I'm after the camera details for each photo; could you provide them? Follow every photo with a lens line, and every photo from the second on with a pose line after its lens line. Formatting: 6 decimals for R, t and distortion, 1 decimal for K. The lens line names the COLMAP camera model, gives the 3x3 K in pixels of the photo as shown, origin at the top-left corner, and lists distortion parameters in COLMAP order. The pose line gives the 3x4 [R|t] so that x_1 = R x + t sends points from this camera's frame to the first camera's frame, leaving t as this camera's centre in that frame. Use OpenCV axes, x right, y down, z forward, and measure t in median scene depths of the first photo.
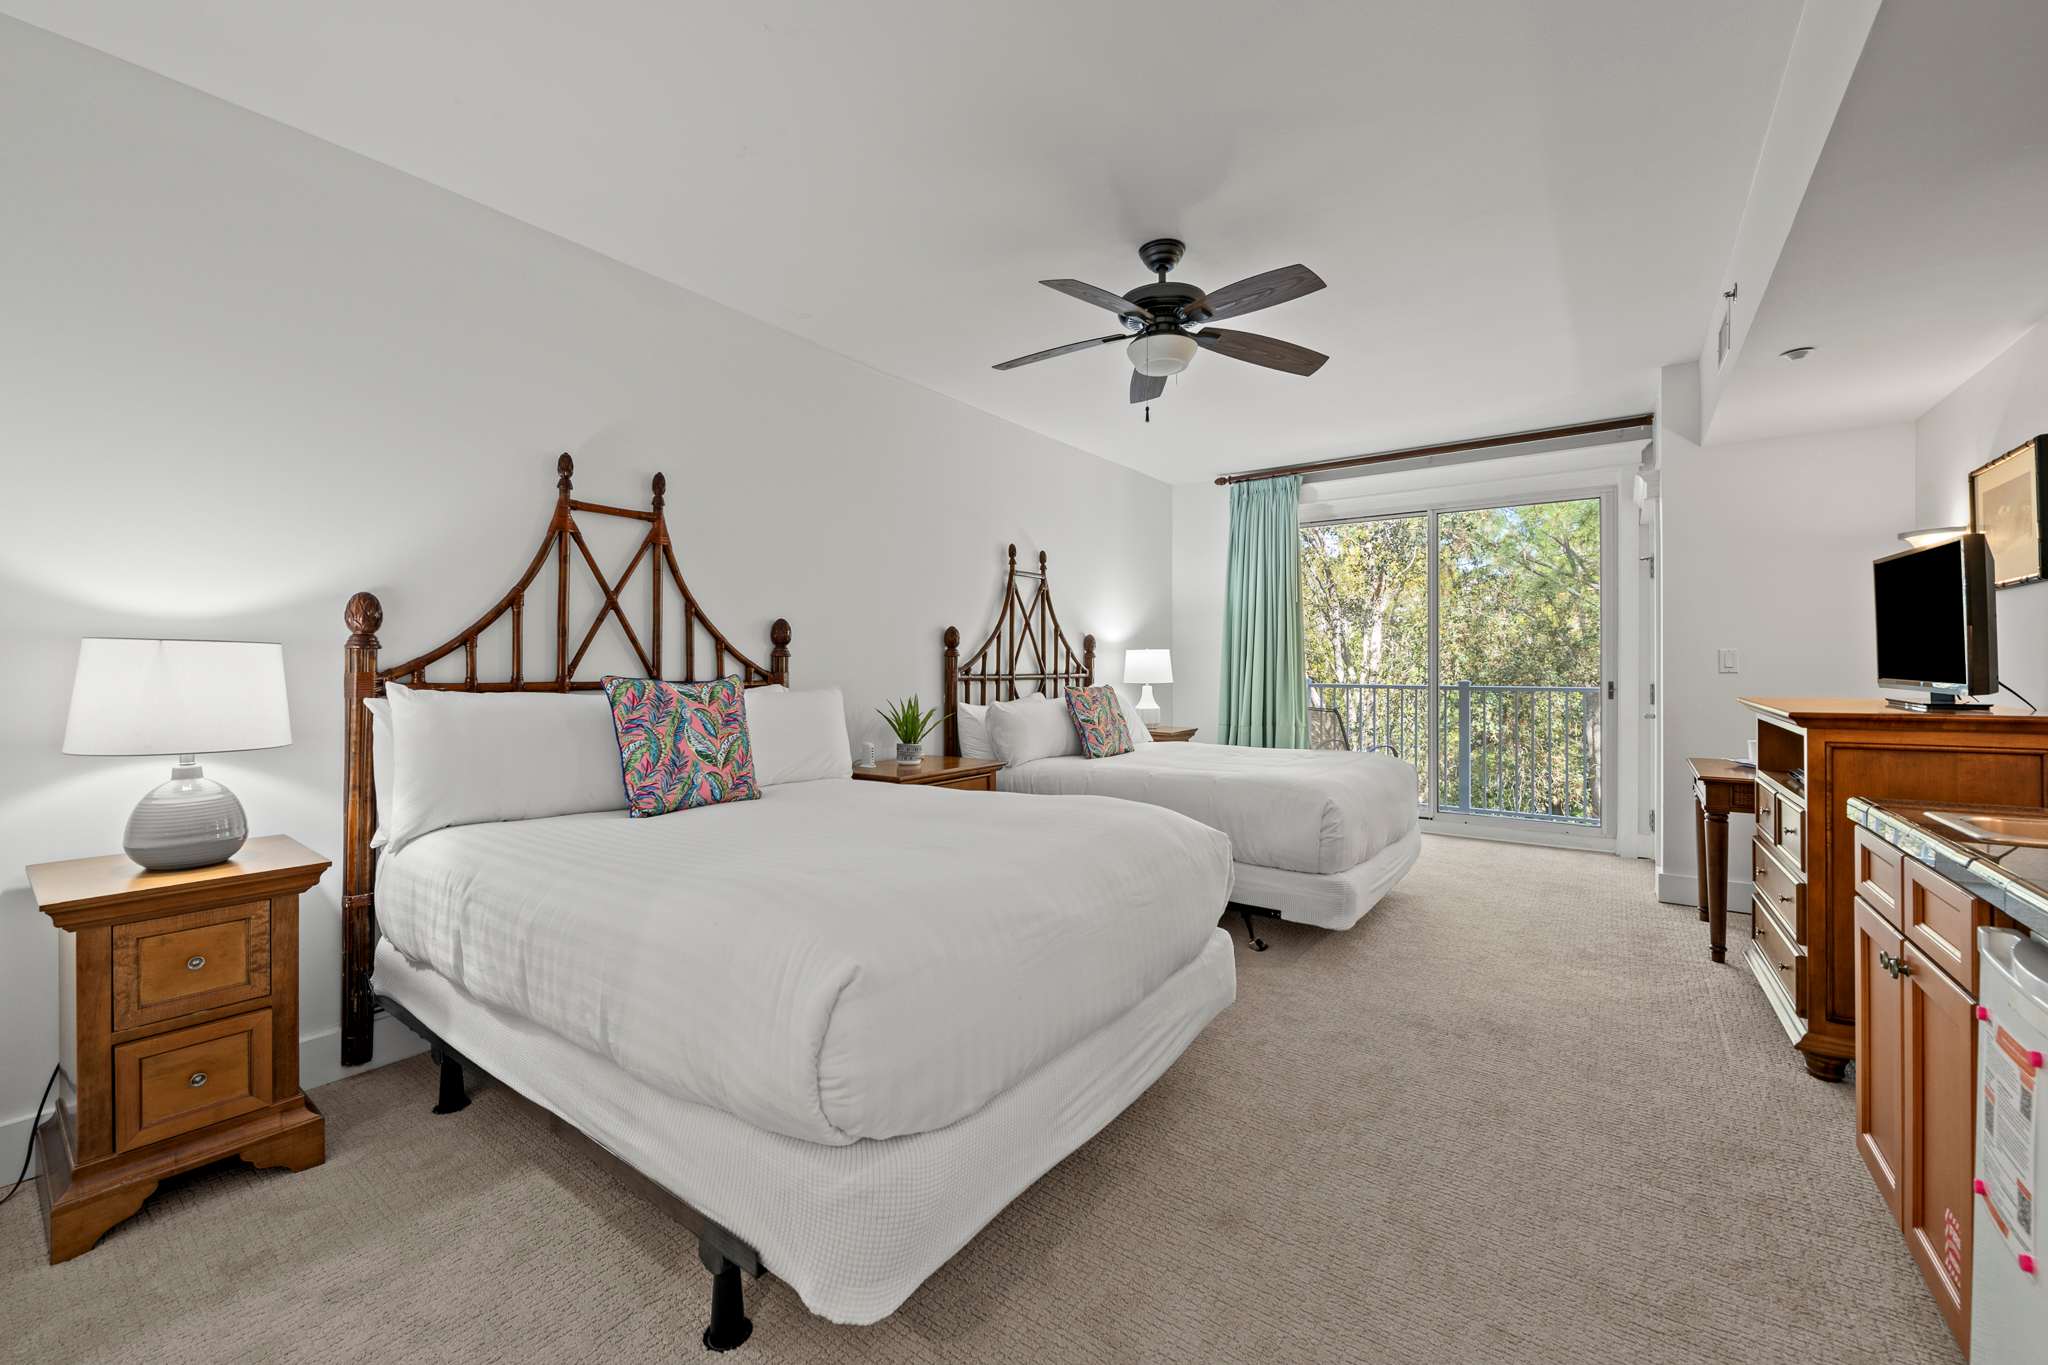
lens RADIAL K [[817.4, 0, 991.2], [0, 817.4, 663.2], [0, 0, 1]] dist [-0.000801, -0.000893]
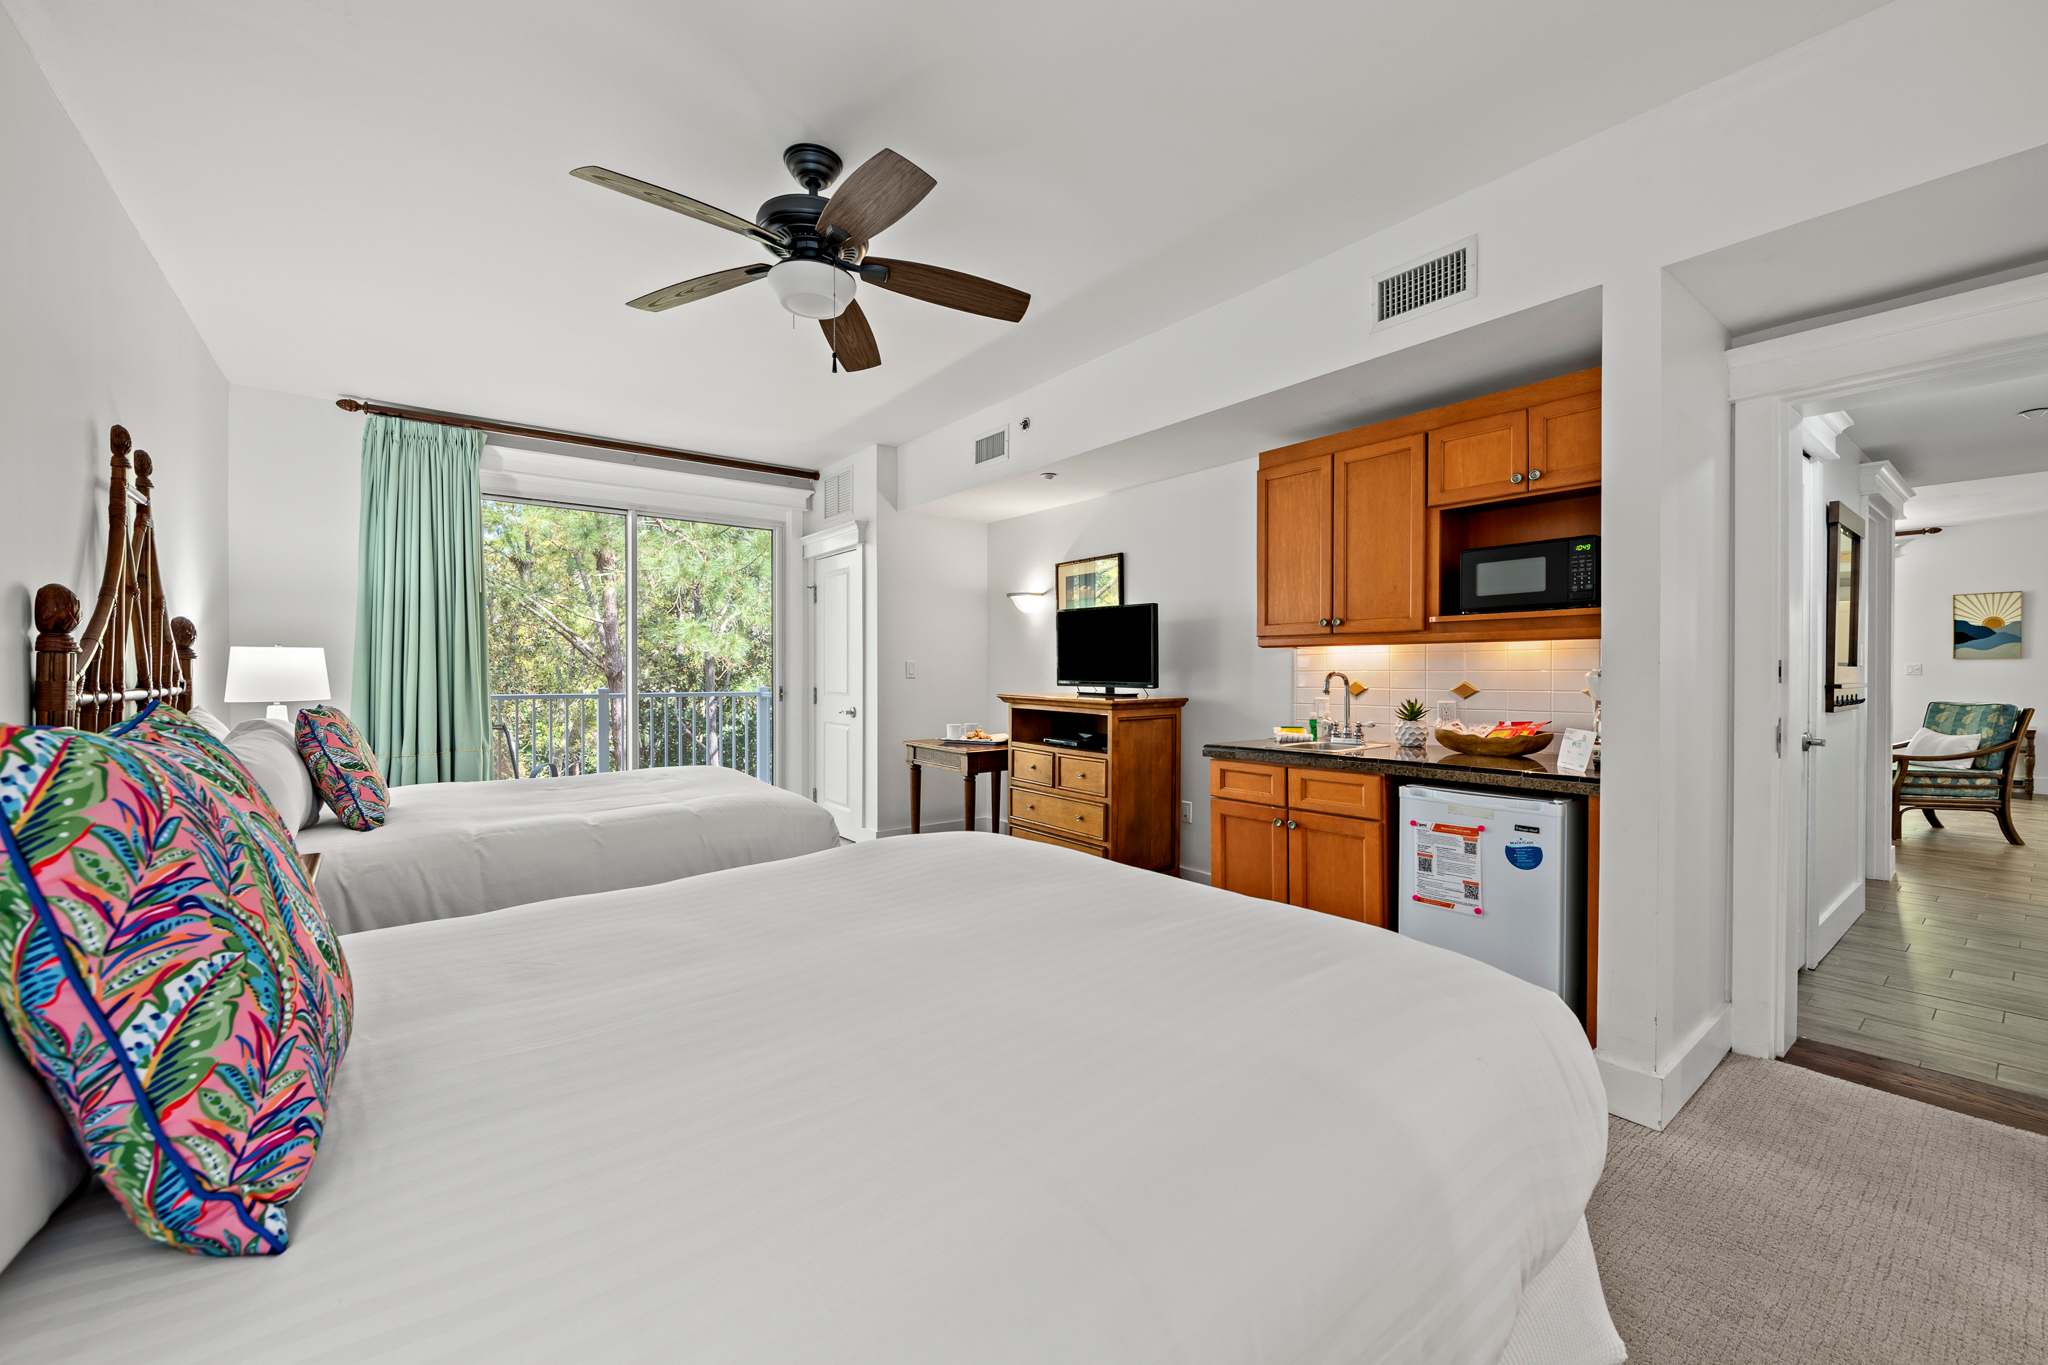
lens RADIAL K [[811.8, 0, 1054.7], [0, 811.8, 677.5], [0, 0, 1]] dist [-0.000980, -0.000242]
pose [[0.254636, -0.005659, 0.967020, -0.443445], [-0.002799, 0.999974, 0.006589, 0.001404], [-0.967033, -0.004384, 0.254614, 0.484723]]
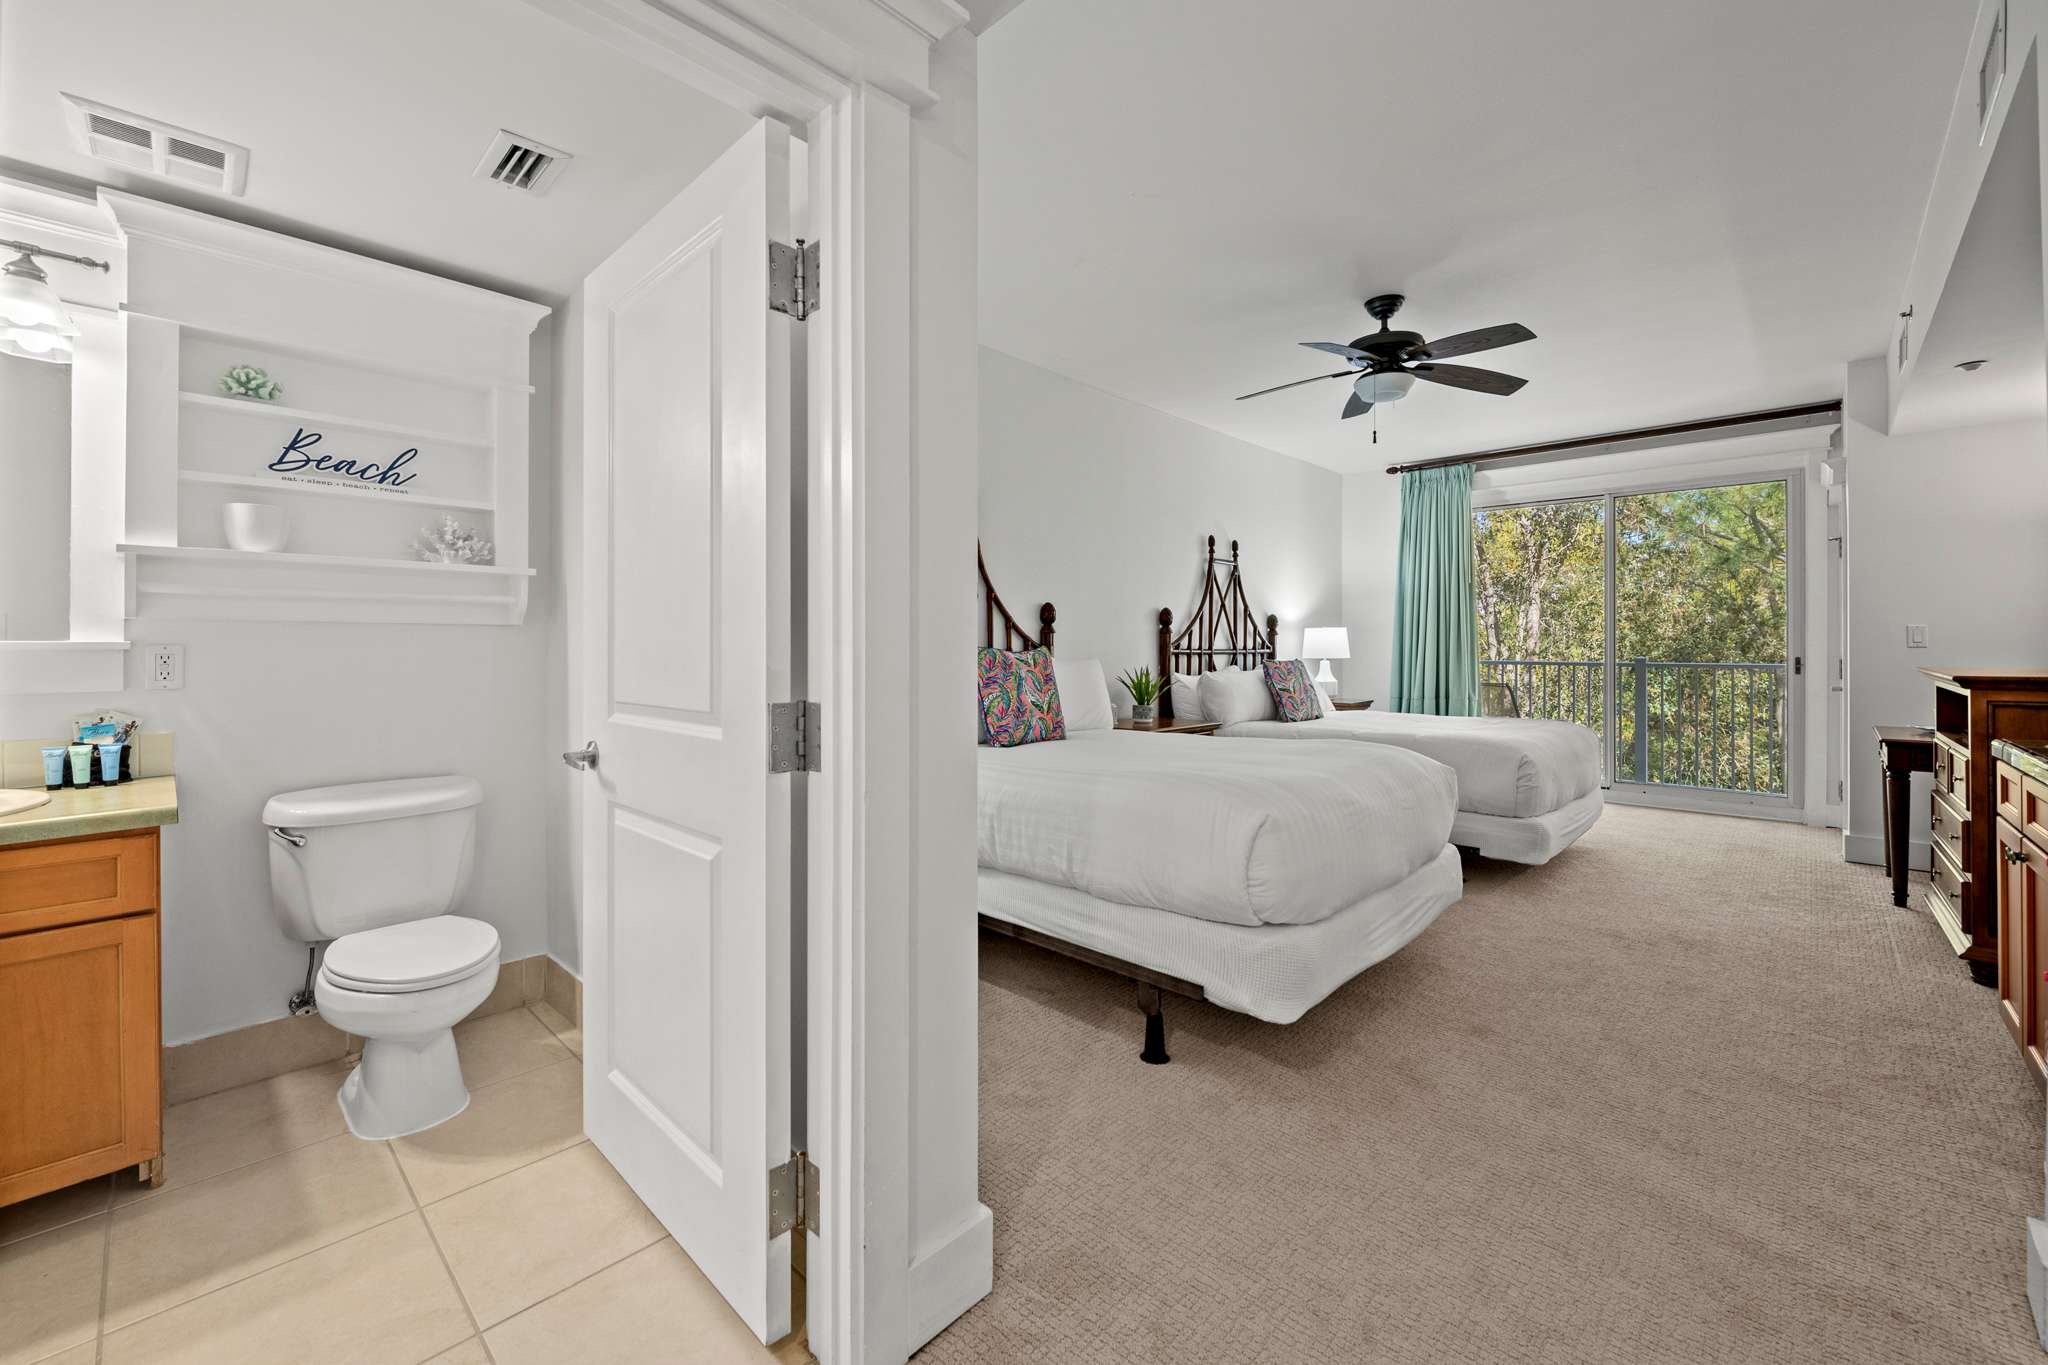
lens RADIAL K [[822.7, 0, 993.0], [0, 822.7, 642.5], [0, 0, 1]] dist [-0.002889, -0.000877]
pose [[0.991030, 0.000177, -0.133642, -0.181538], [-0.000408, 0.999998, -0.001698, 0.009338], [0.133641, 0.001737, 0.991028, -0.265601]]
